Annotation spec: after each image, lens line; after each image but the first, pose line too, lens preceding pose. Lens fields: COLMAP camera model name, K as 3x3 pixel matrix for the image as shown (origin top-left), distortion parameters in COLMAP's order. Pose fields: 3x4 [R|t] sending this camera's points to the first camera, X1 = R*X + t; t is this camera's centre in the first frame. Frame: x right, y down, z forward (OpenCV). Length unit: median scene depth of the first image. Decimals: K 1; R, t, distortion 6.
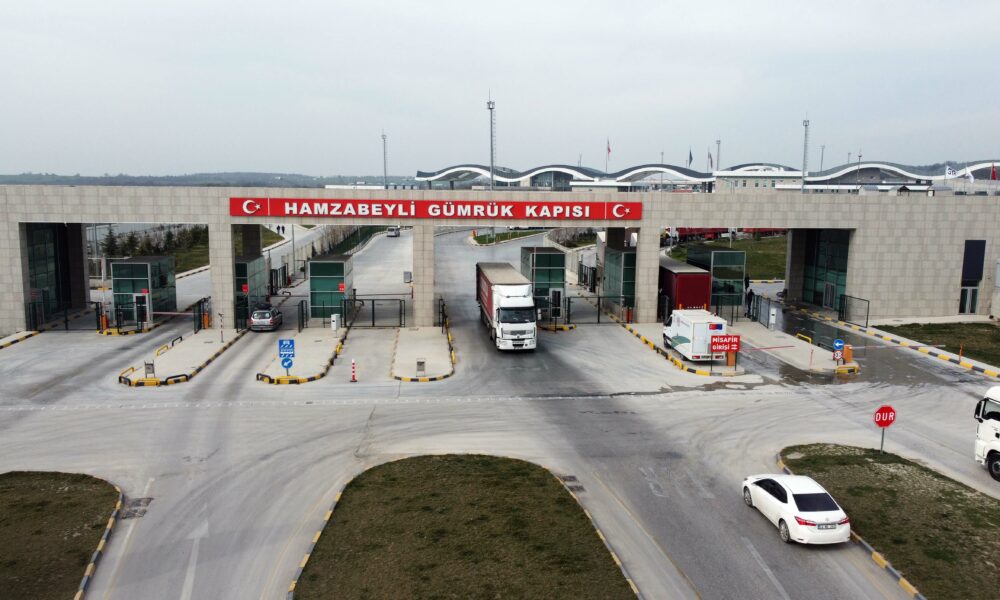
lens RADIAL K [[801.5, 0, 501.3], [0, 801.5, 299.2], [0, 0, 1]] dist [0.003707, -0.013069]
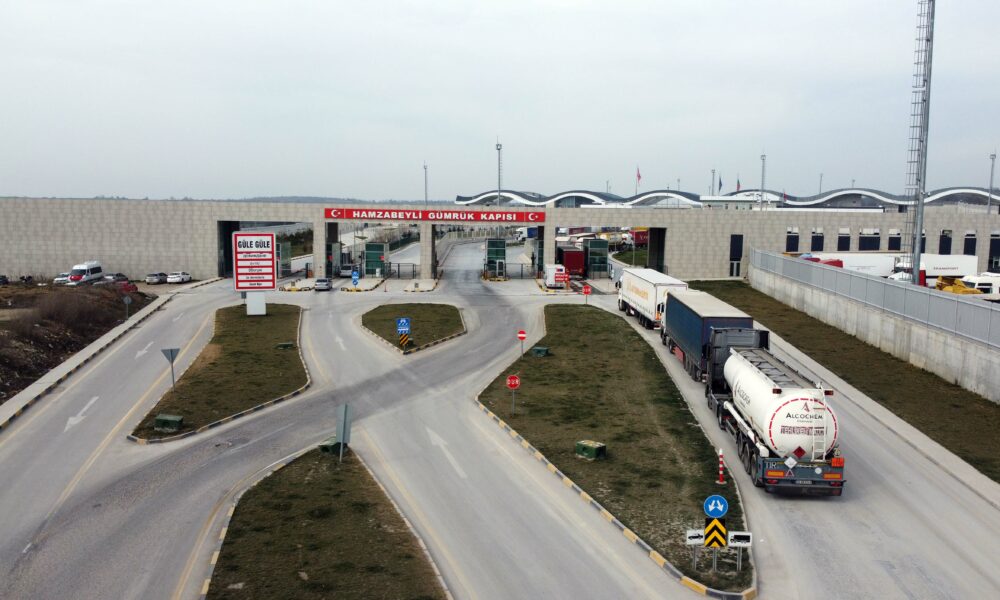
lens RADIAL K [[801.5, 0, 501.7], [0, 801.5, 301.1], [0, 0, 1]] dist [0.003707, -0.013069]
pose [[0.998119, 0.011254, -0.060266, 0.184981], [-0.012930, 0.999539, -0.027488, 0.130855], [0.059929, 0.028215, 0.997804, -0.810898]]
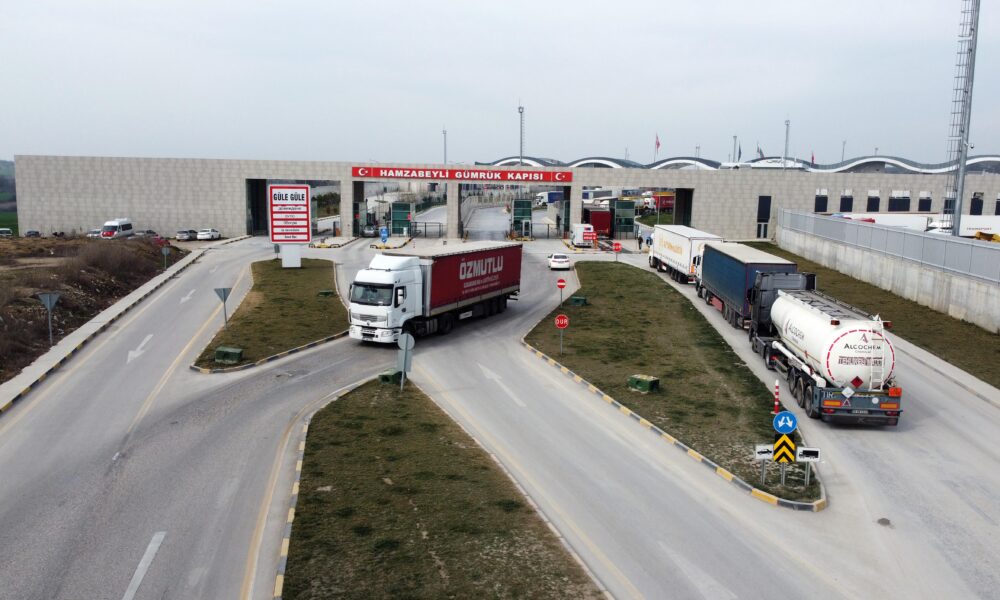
lens RADIAL K [[801.5, 0, 501.8], [0, 801.5, 301.7], [0, 0, 1]] dist [0.003707, -0.013069]
pose [[0.996761, 0.021736, -0.077432, 0.159804], [-0.020888, 0.999713, 0.011744, 0.153099], [0.077665, -0.010089, 0.996928, -0.818984]]
